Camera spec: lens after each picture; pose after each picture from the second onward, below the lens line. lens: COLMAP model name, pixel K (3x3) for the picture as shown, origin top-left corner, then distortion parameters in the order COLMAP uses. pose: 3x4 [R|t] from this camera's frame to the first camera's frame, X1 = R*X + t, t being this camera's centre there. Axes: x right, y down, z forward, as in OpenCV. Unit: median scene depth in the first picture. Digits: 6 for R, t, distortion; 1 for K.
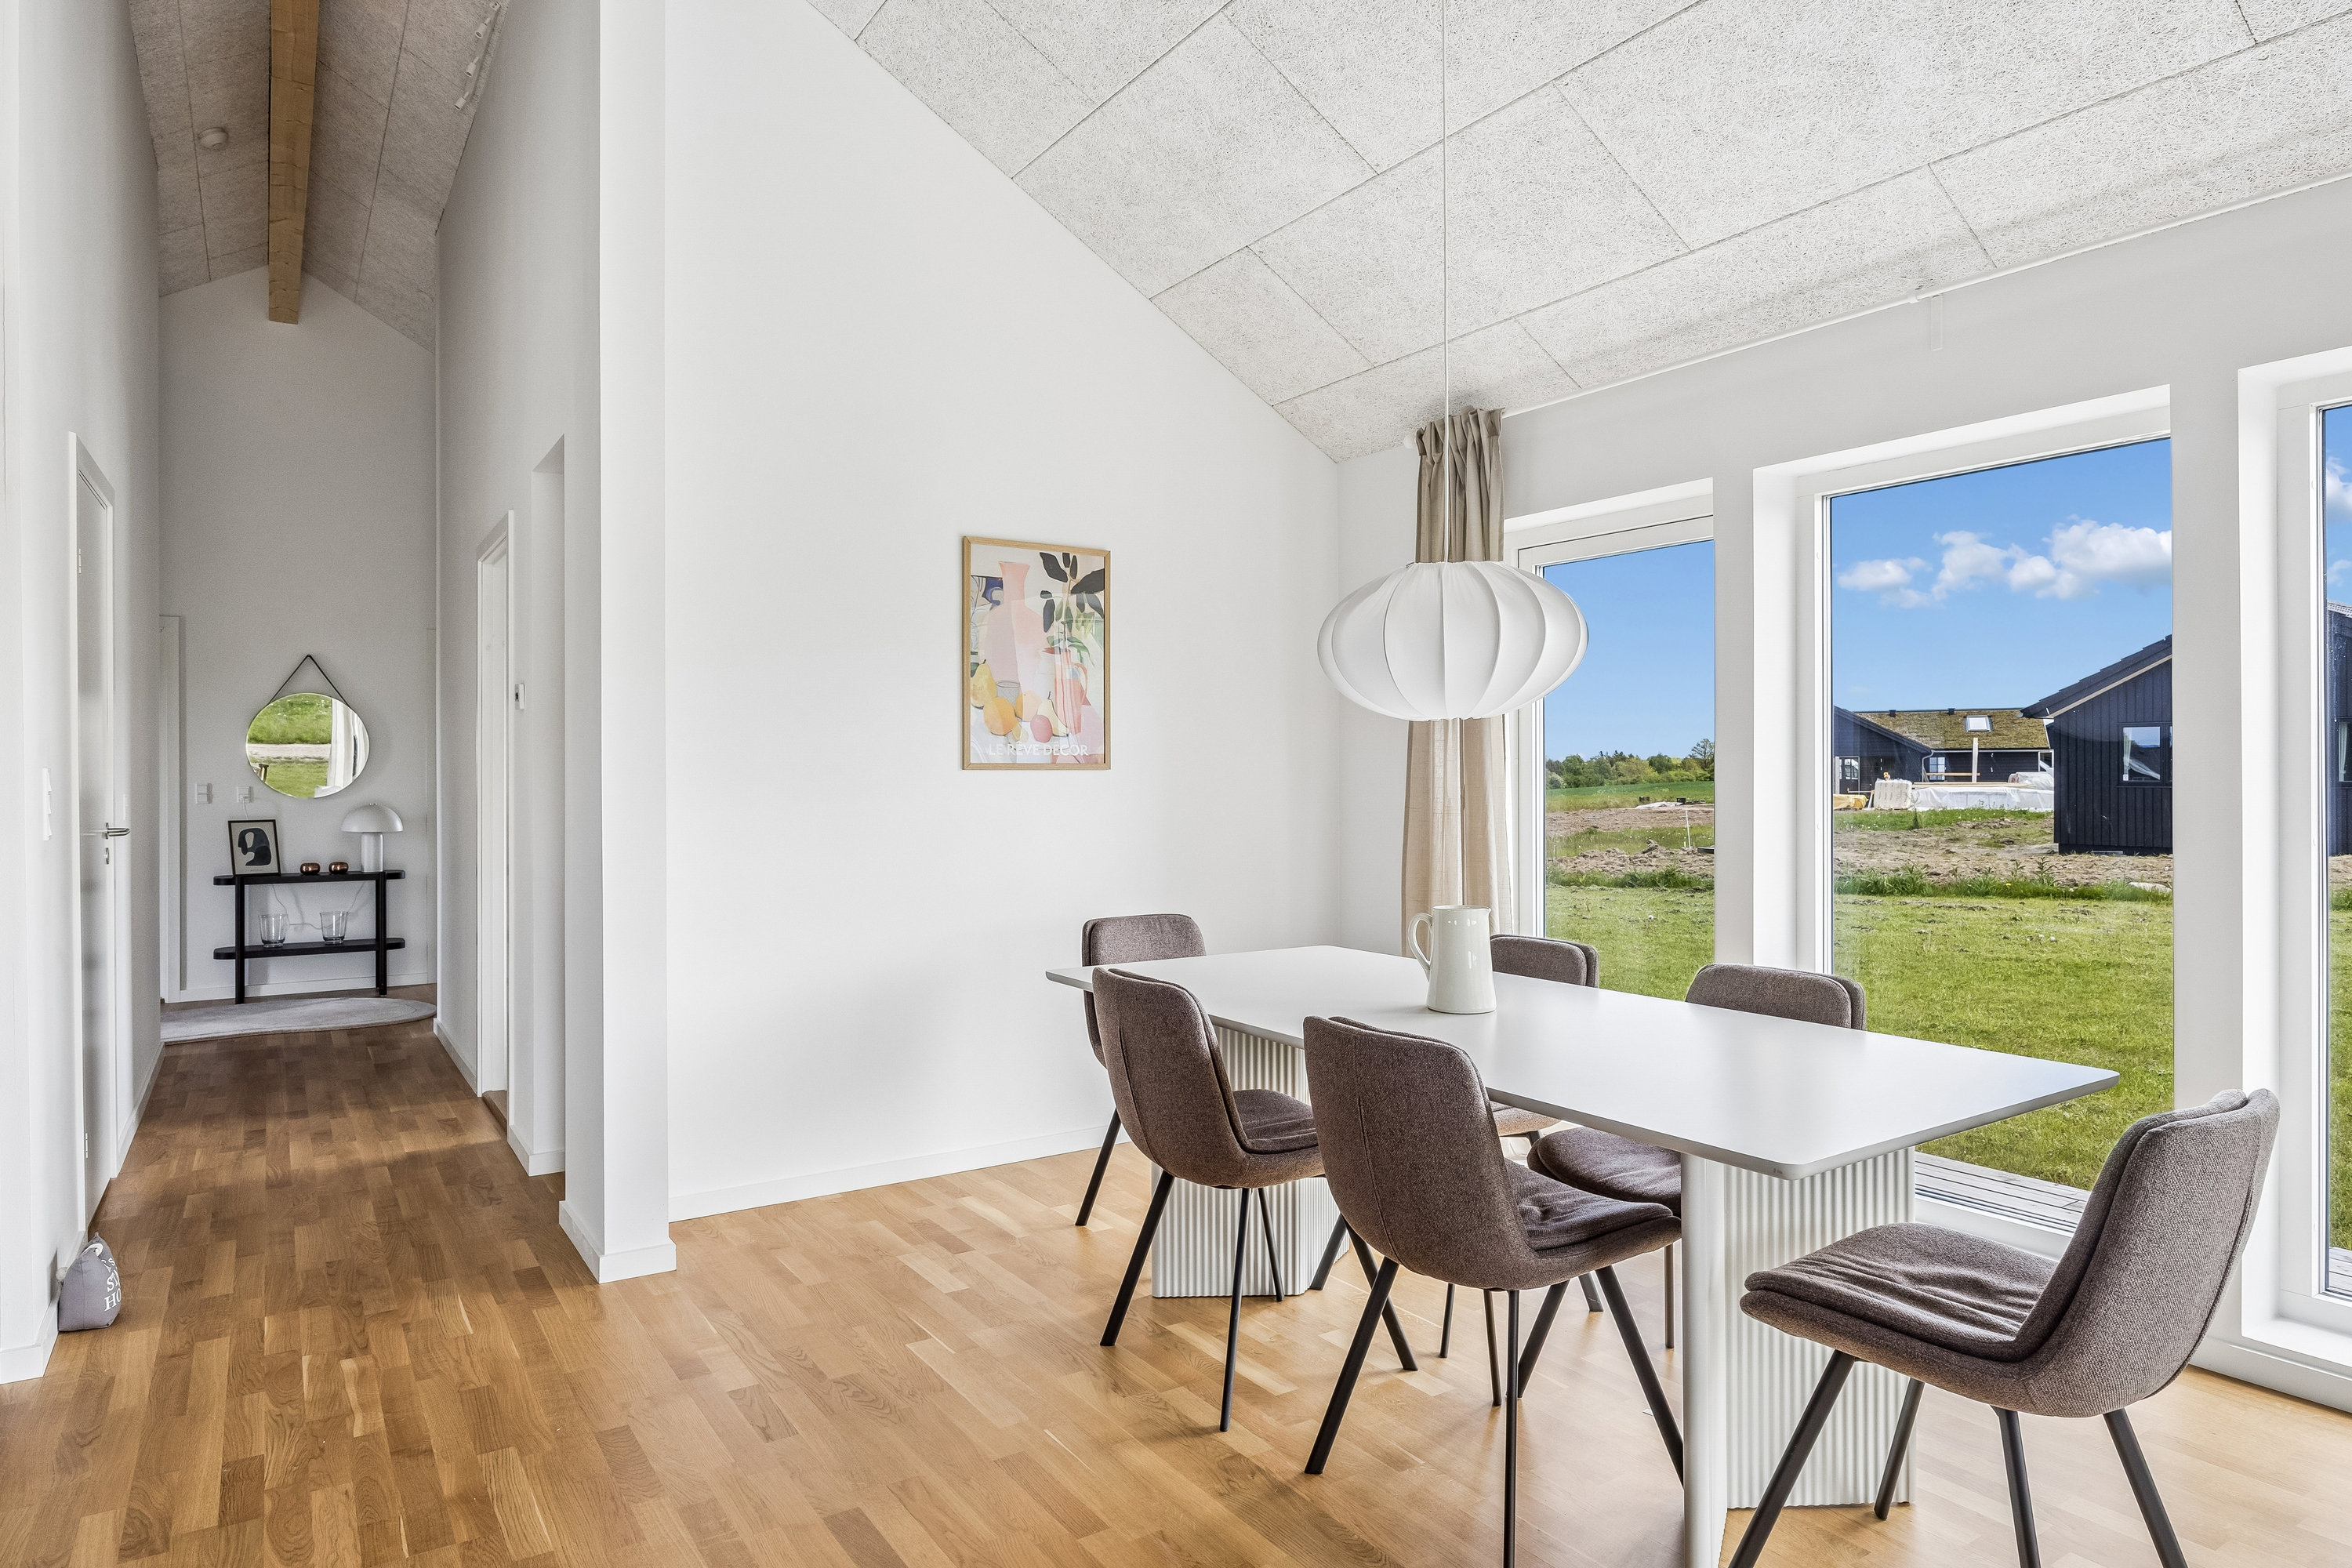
lens RADIAL K [[1359.3, 0, 1154.5], [0, 1359.3, 781.4], [0, 0, 1]] dist [-0.004088, -0.001598]
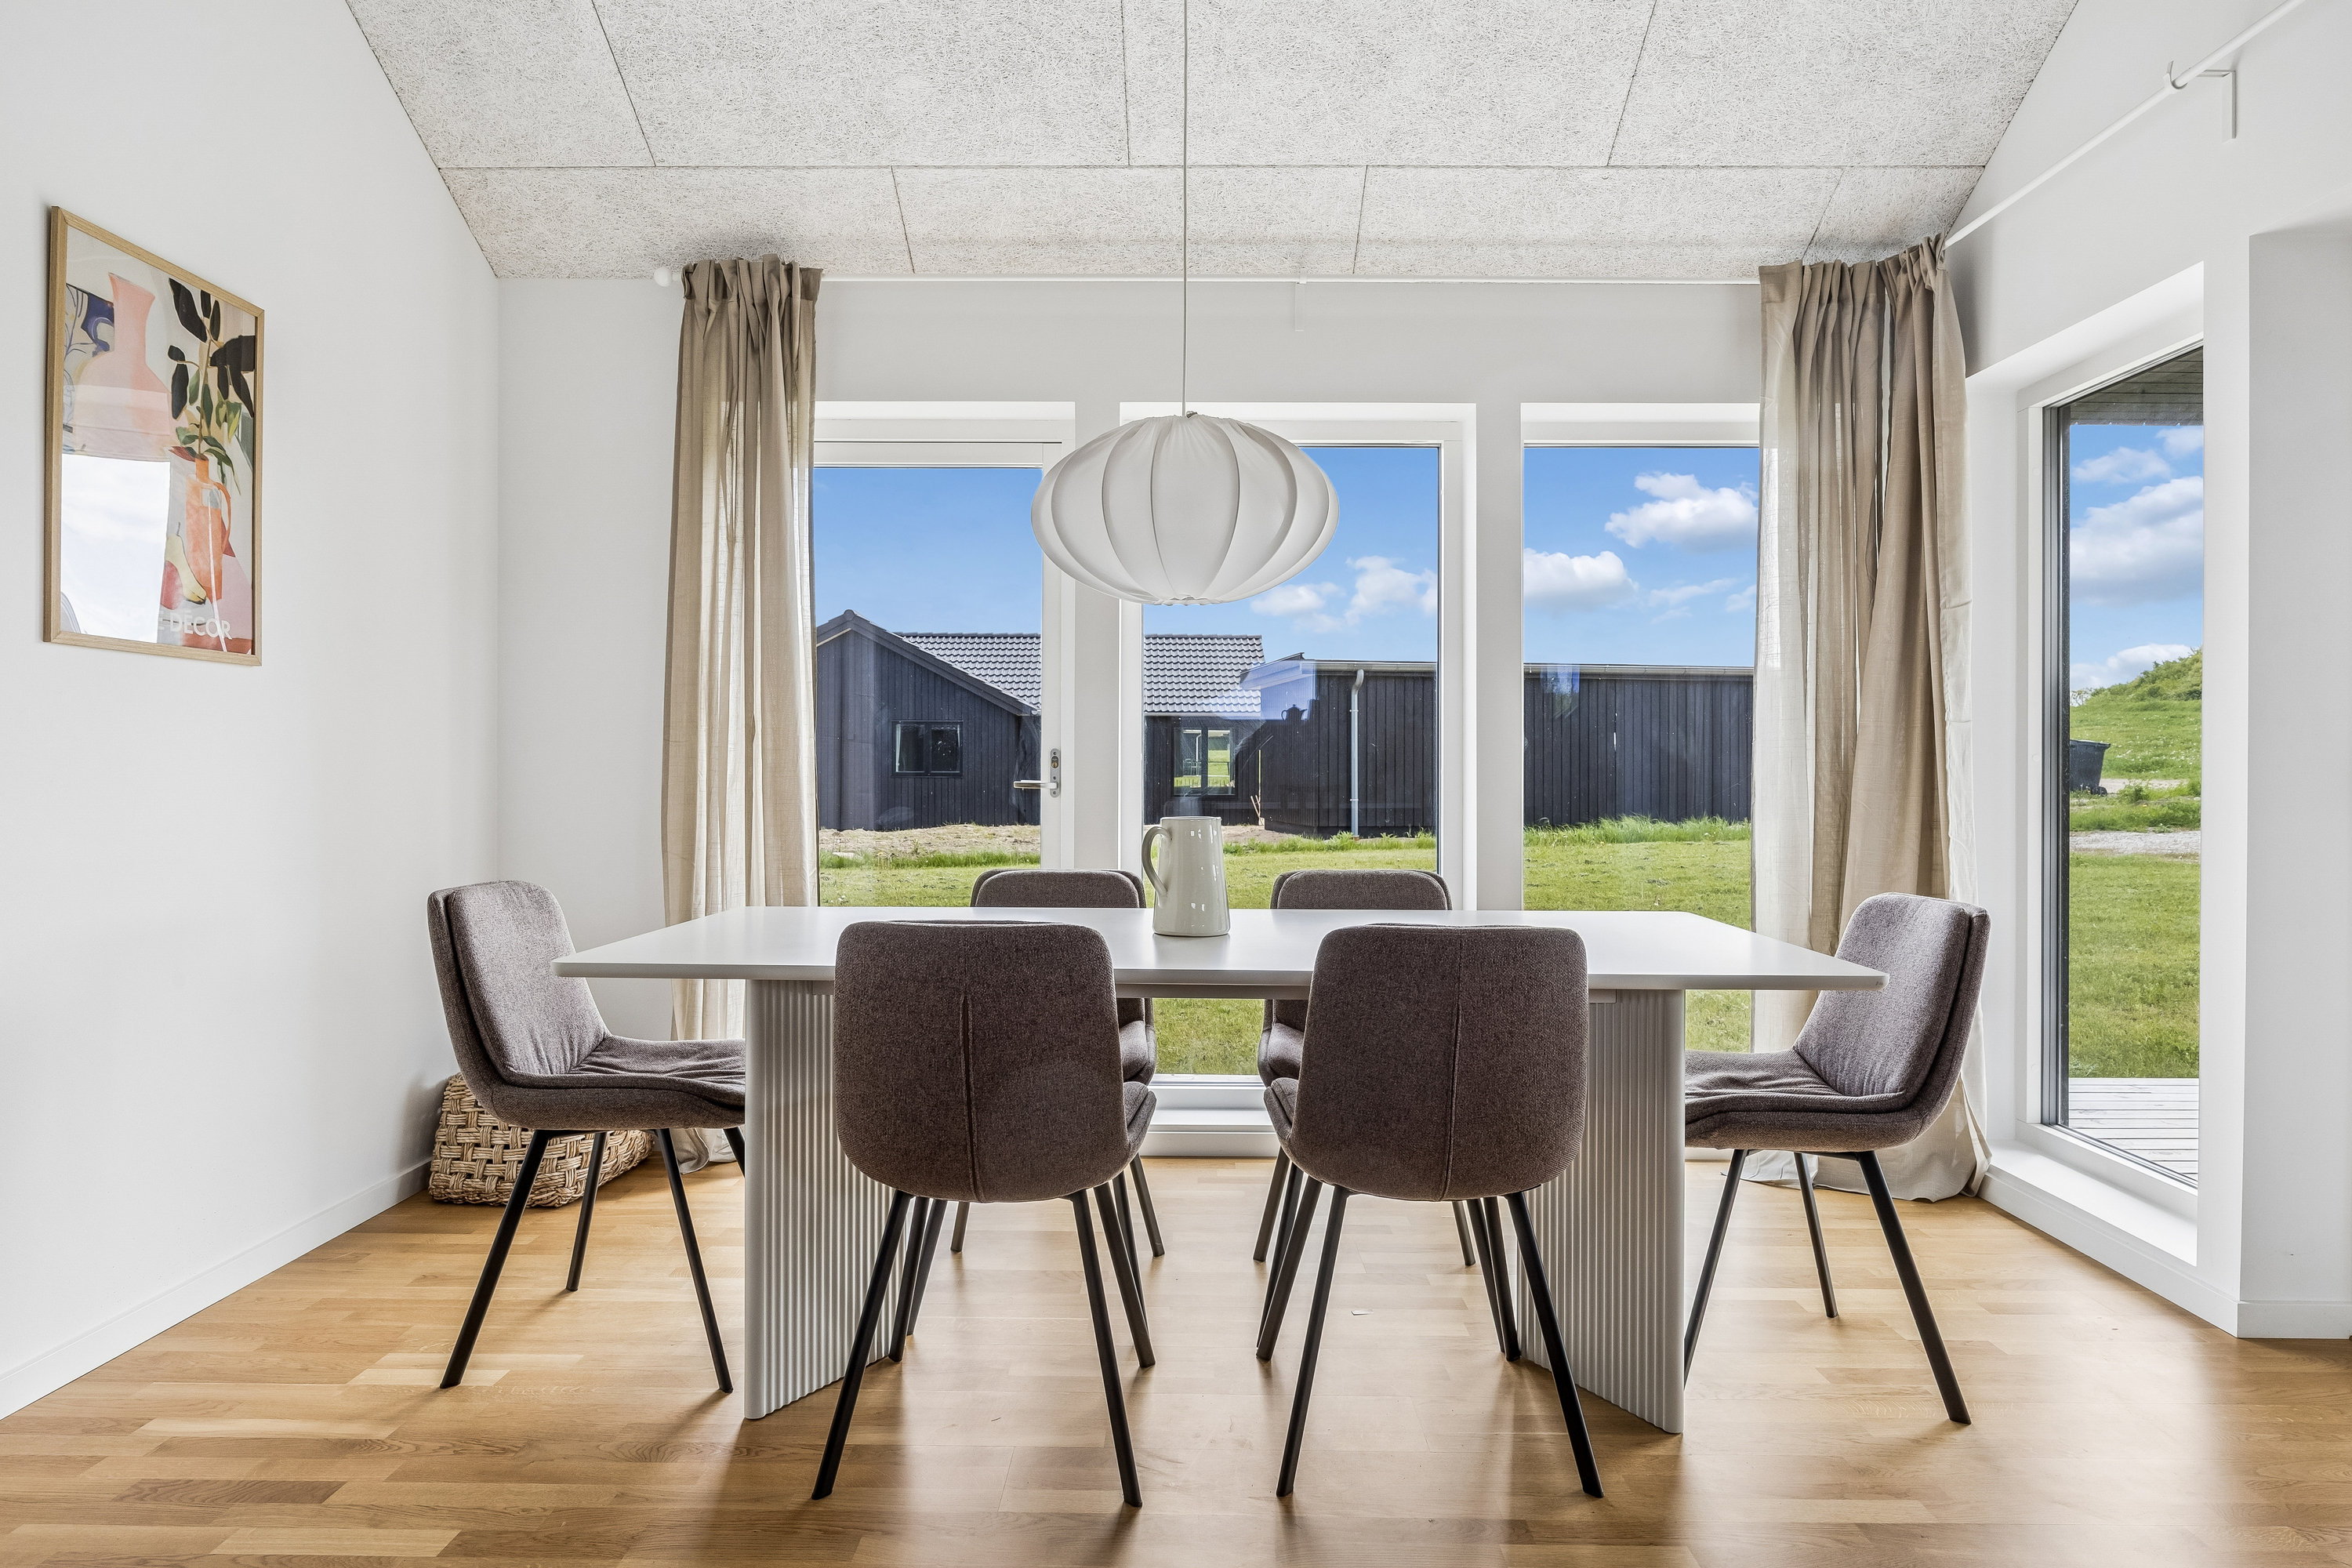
lens RADIAL K [[1409.4, 0, 1171.7], [0, 1409.4, 777.8], [0, 0, 1]] dist [-0.008100, -0.000955]
pose [[0.560499, 0.003431, 0.828148, -0.344252], [-0.002566, 0.999994, -0.002406, 0.044419], [-0.828151, -0.000776, 0.560504, 0.321274]]
